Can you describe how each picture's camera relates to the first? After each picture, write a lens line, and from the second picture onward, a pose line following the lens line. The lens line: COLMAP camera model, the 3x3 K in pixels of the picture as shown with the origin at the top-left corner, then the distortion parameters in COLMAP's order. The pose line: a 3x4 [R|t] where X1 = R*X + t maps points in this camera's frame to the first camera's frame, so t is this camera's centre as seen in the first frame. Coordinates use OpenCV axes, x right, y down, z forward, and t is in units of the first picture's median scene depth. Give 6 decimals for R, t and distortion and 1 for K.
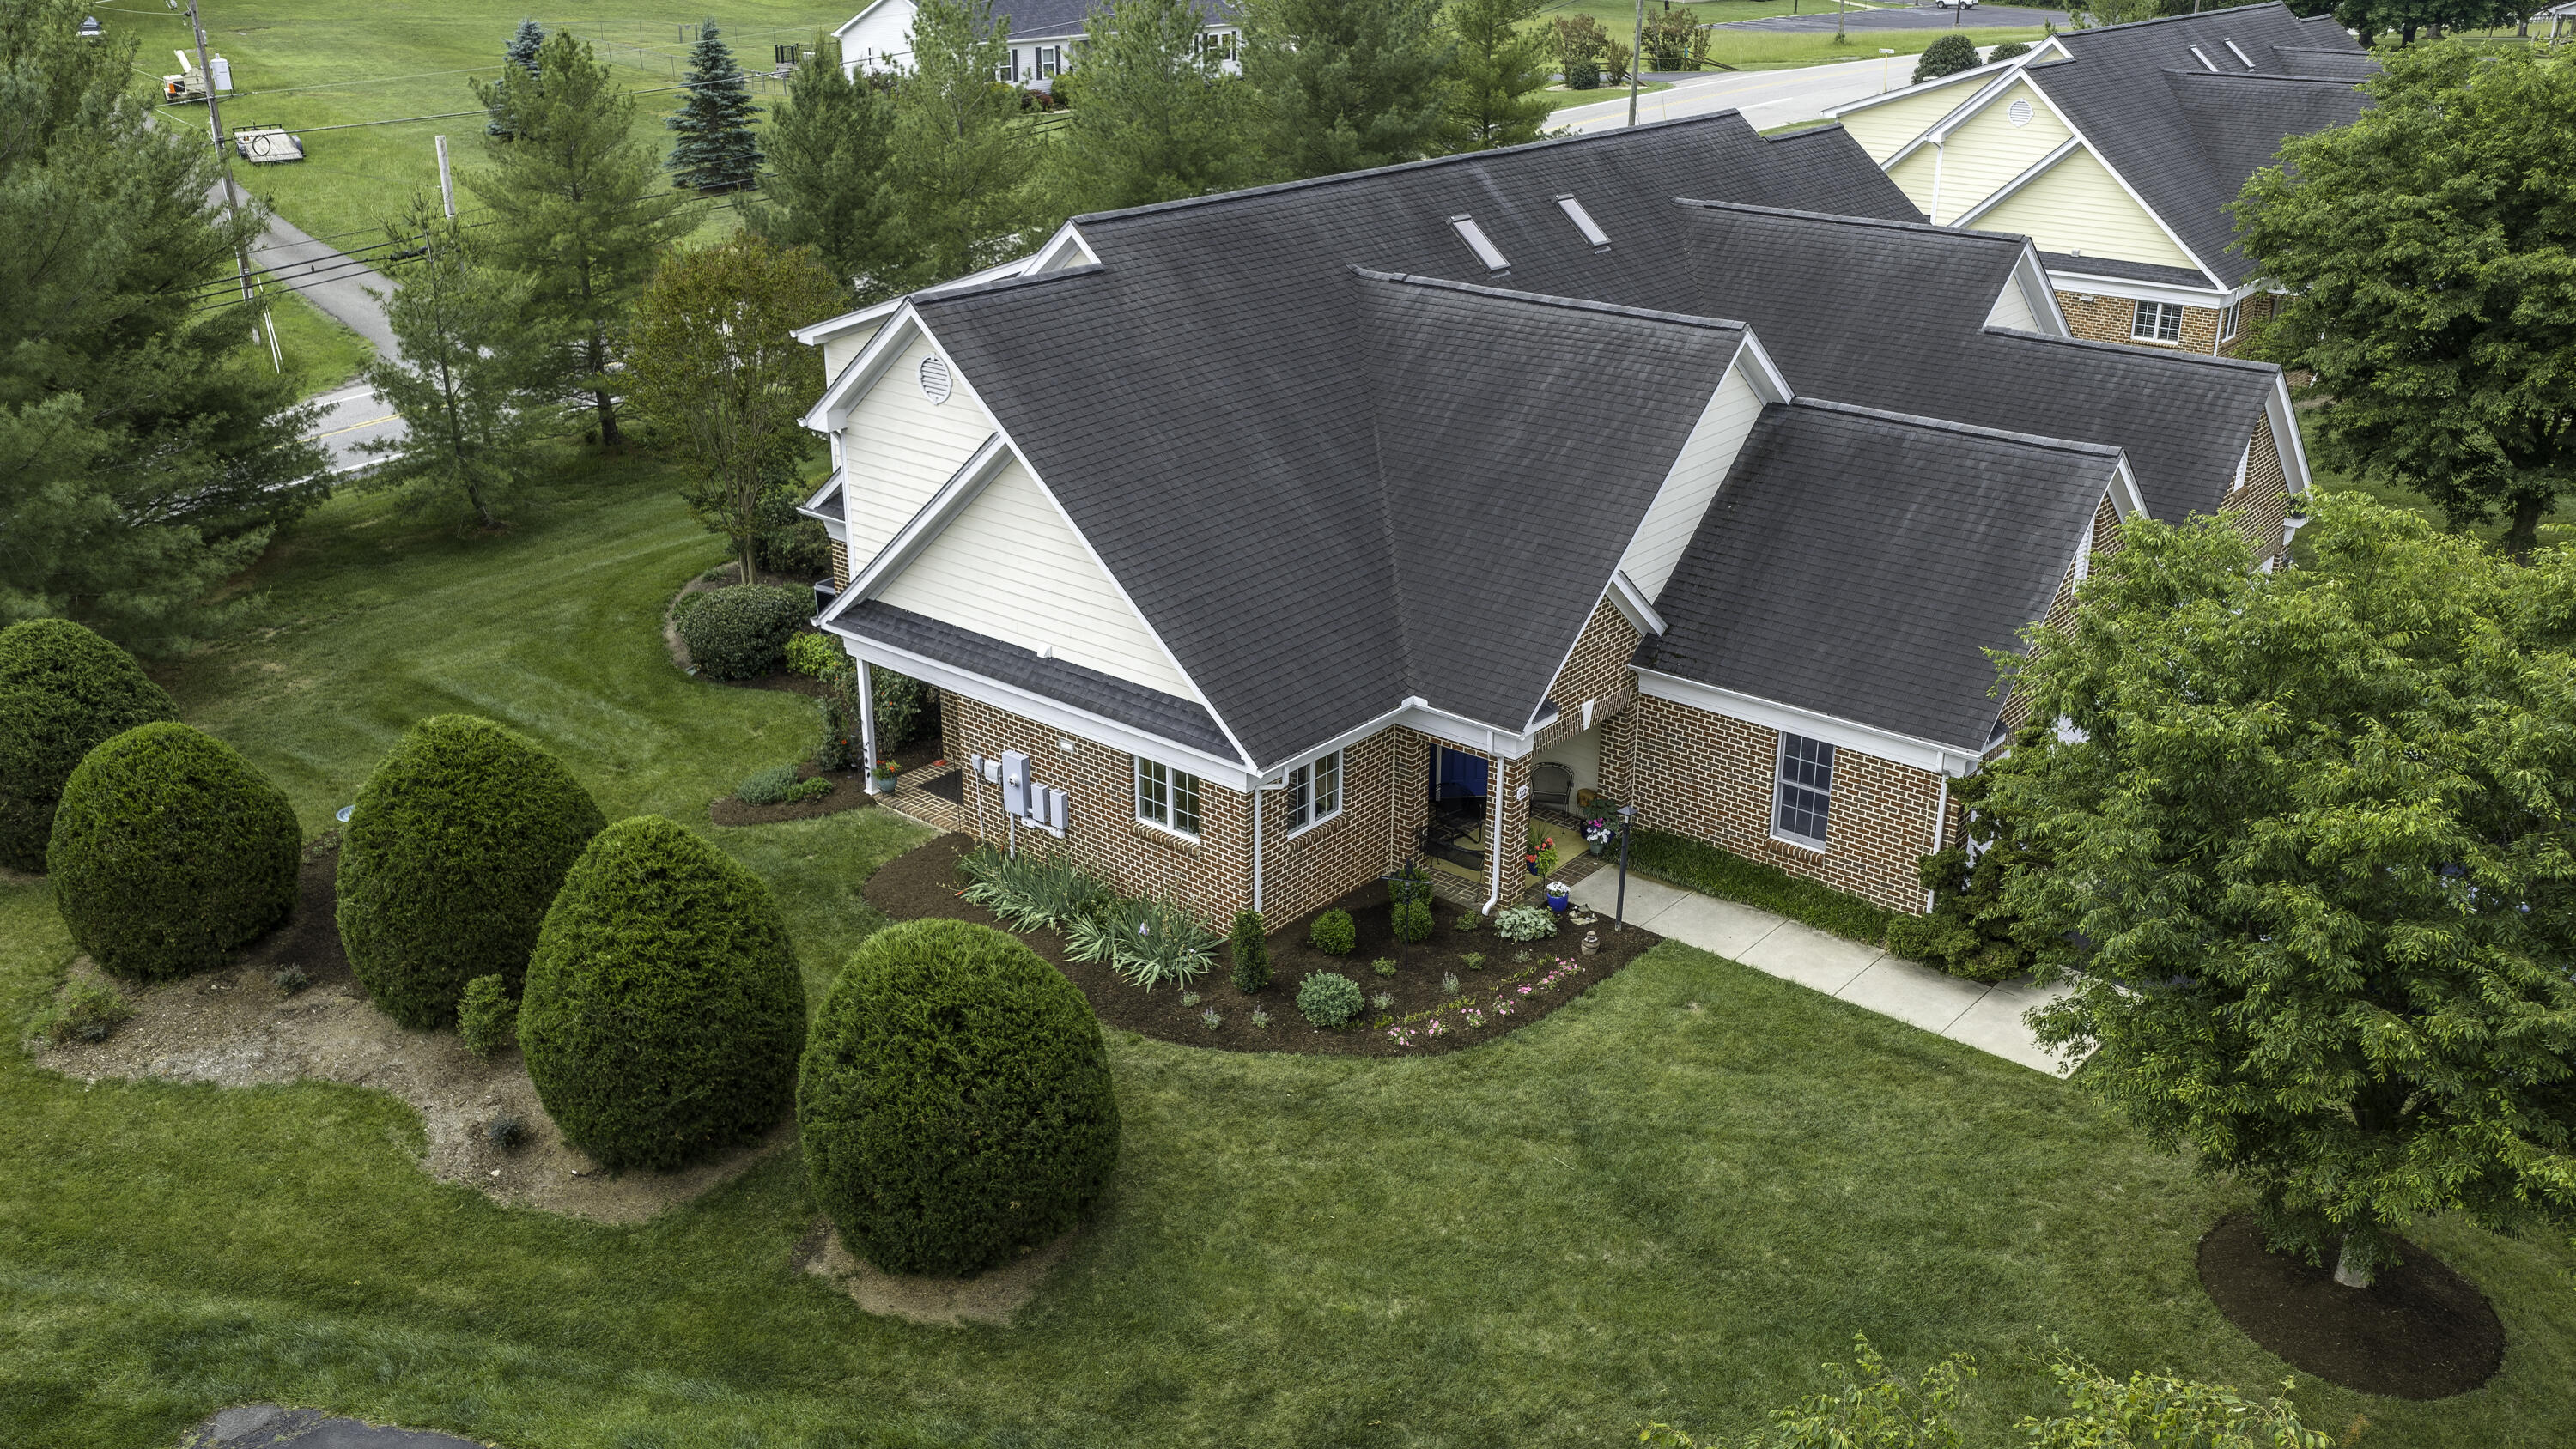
lens RADIAL K [[2107.3, 0, 1288.0], [0, 2107.3, 724.5], [0, 0, 1]] dist [0.006187, -0.002787]
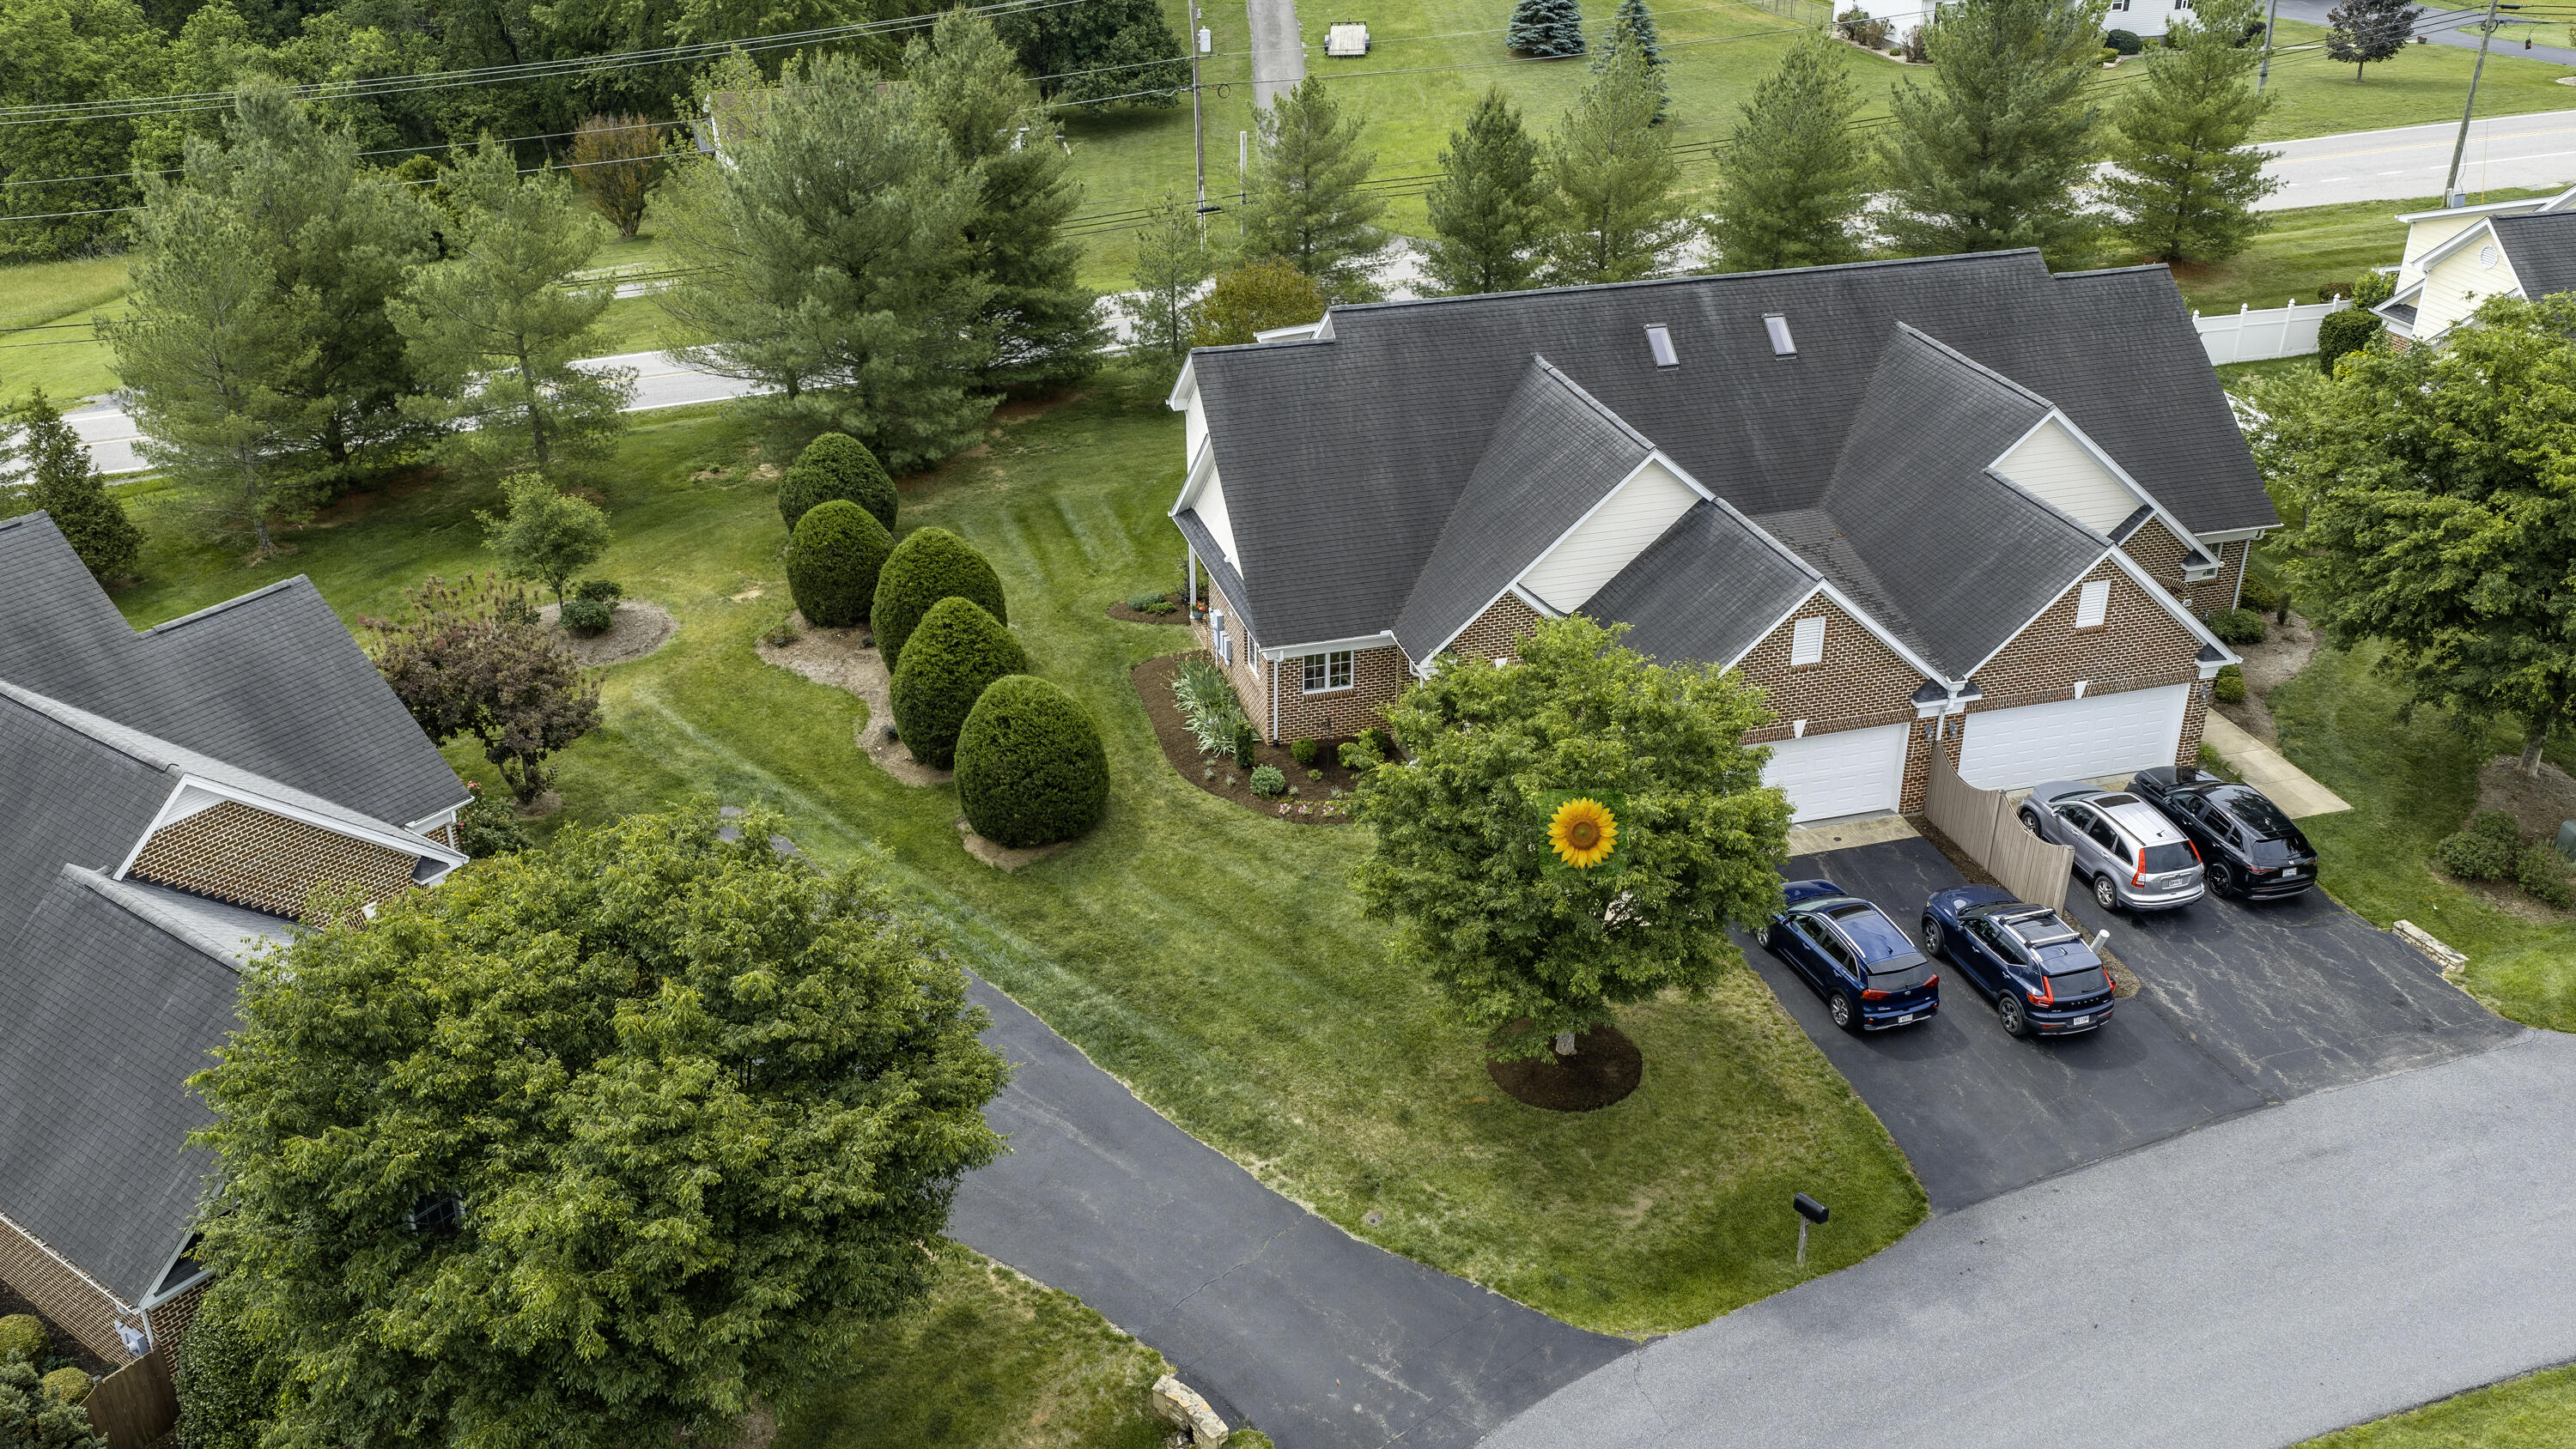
lens RADIAL K [[2107.3, 0, 1288.0], [0, 2107.3, 724.5], [0, 0, 1]] dist [0.006187, -0.002787]
pose [[0.836233, 0.248263, -0.488957, 0.872029], [-0.205612, 0.968550, 0.140125, -0.166294], [0.508368, -0.016642, 0.860979, -0.527622]]
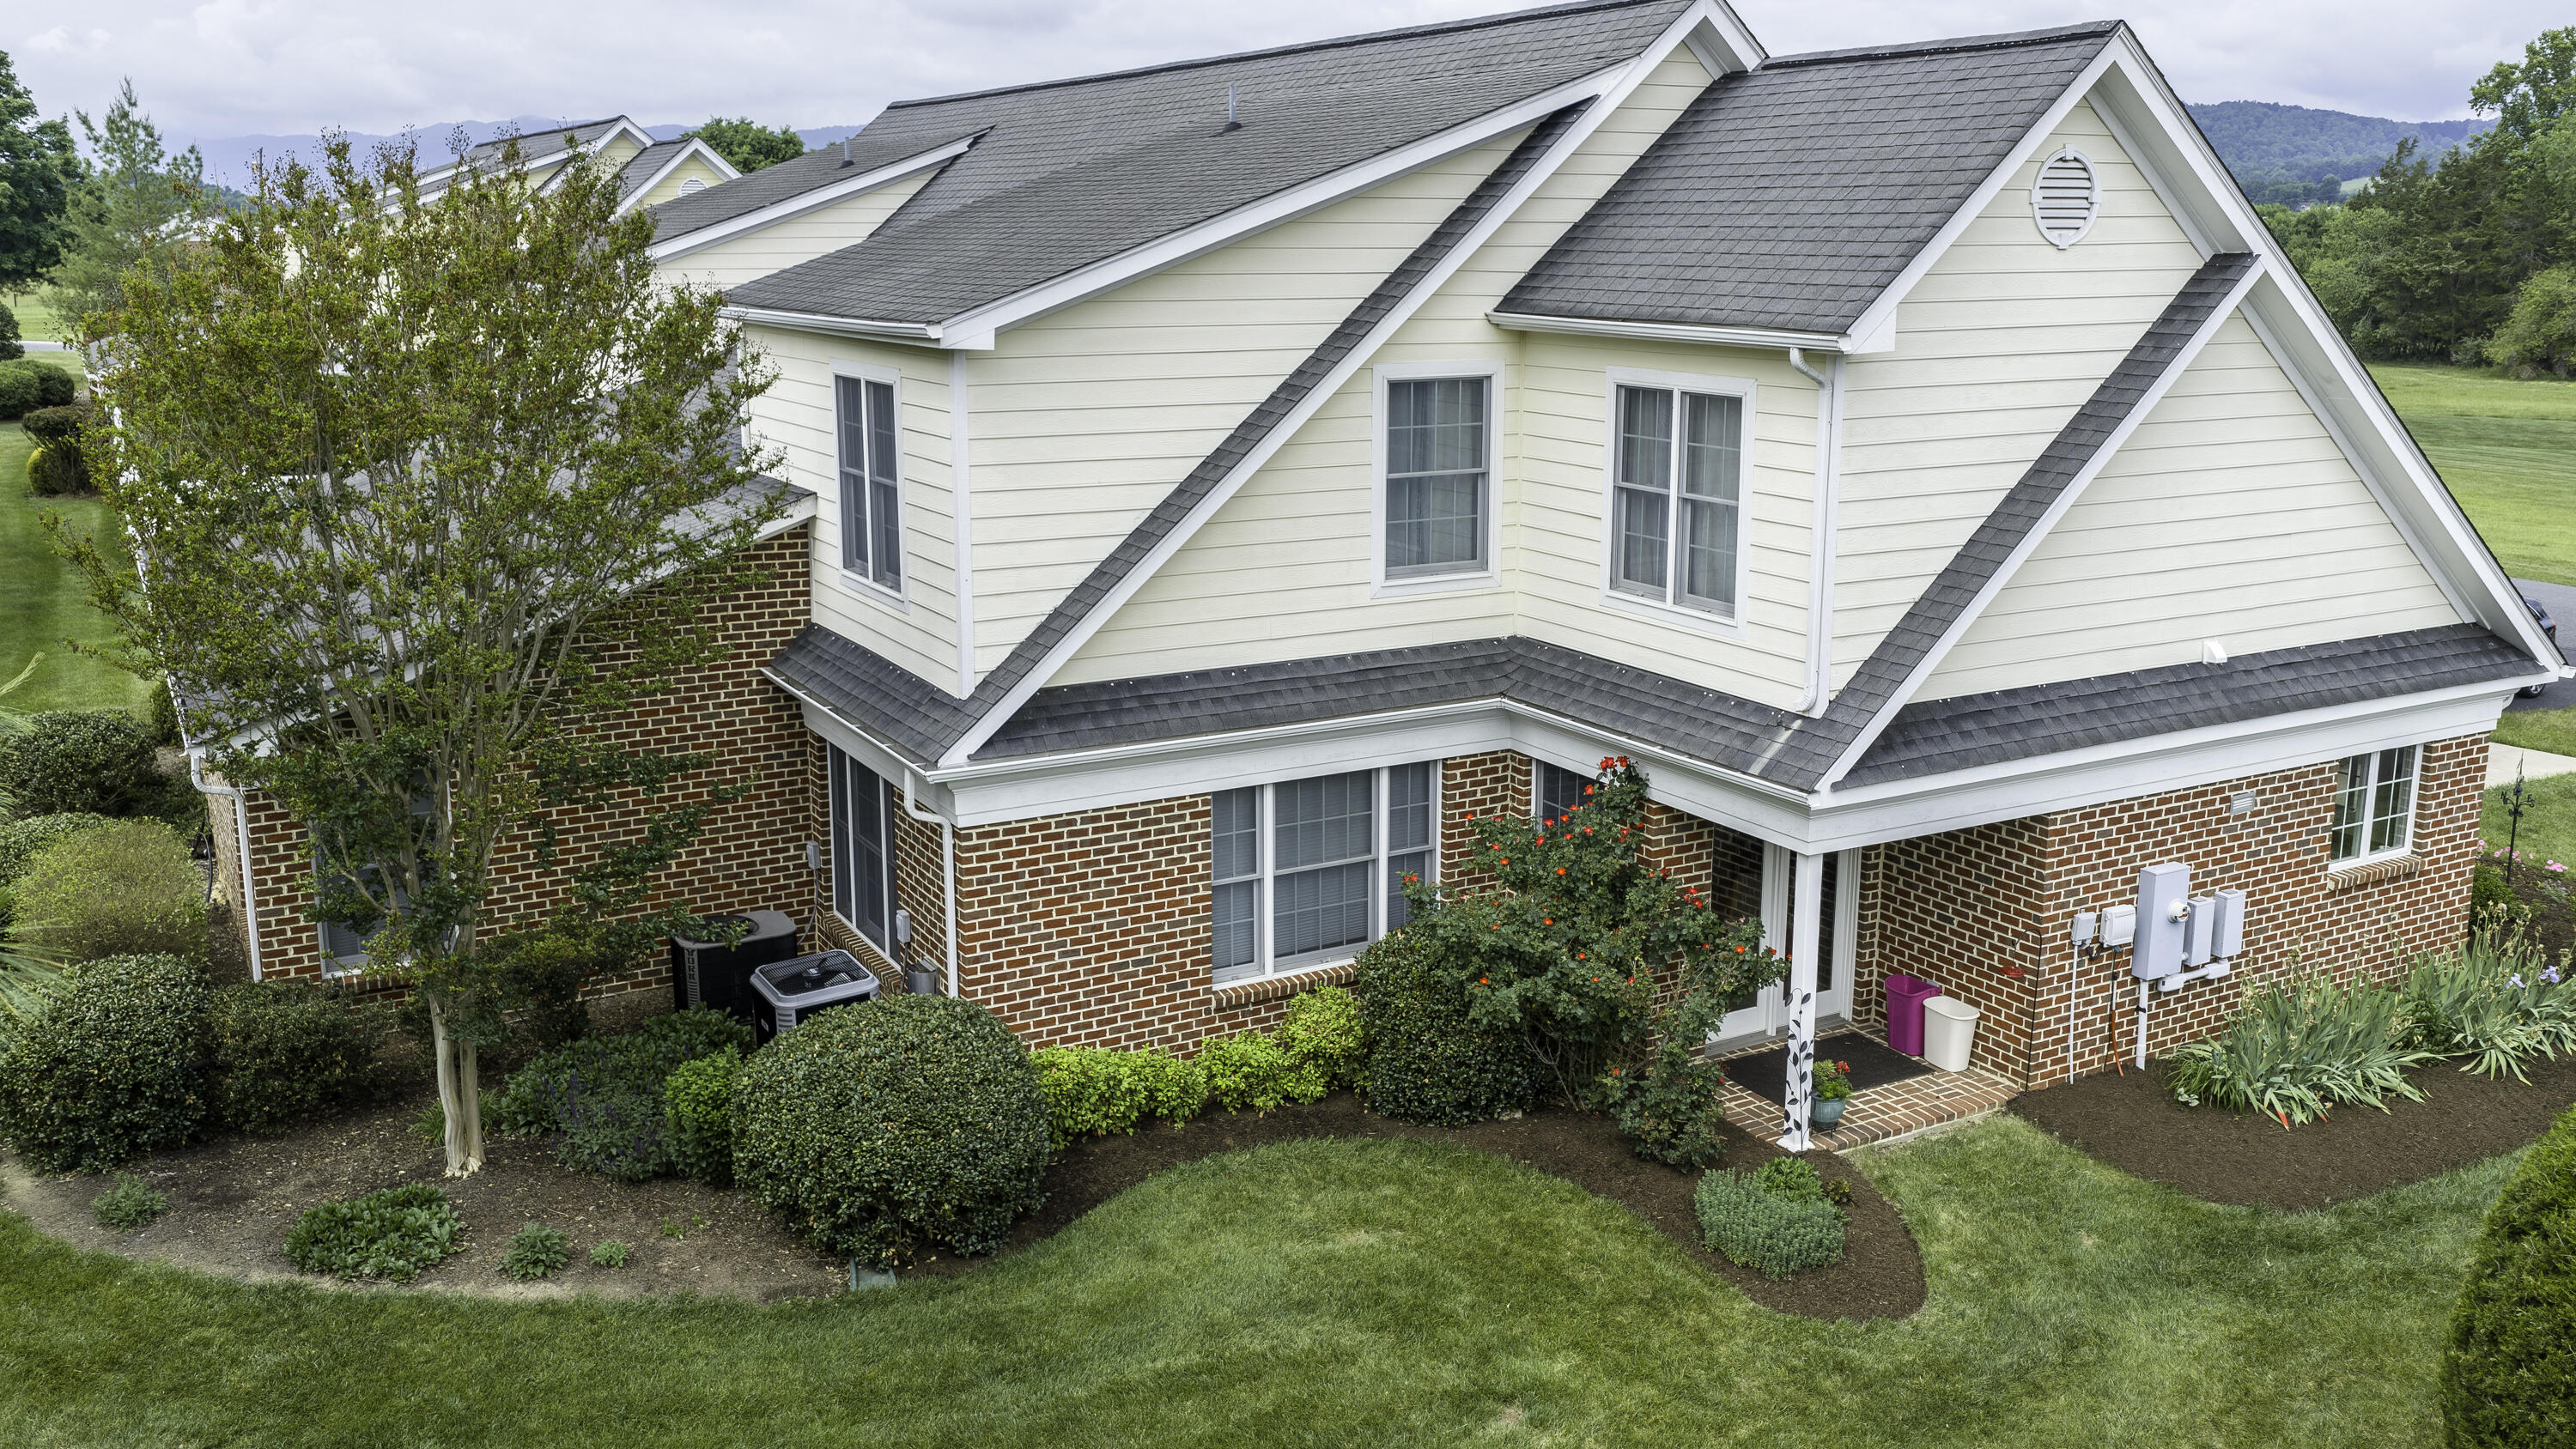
lens RADIAL K [[2107.3, 0, 1288.0], [0, 2107.3, 724.5], [0, 0, 1]] dist [0.006187, -0.002787]
pose [[0.351575, -0.209608, 0.912392, -0.729432], [0.353786, 0.932085, 0.077806, -0.149739], [-0.866736, 0.295436, 0.401854, 0.994565]]
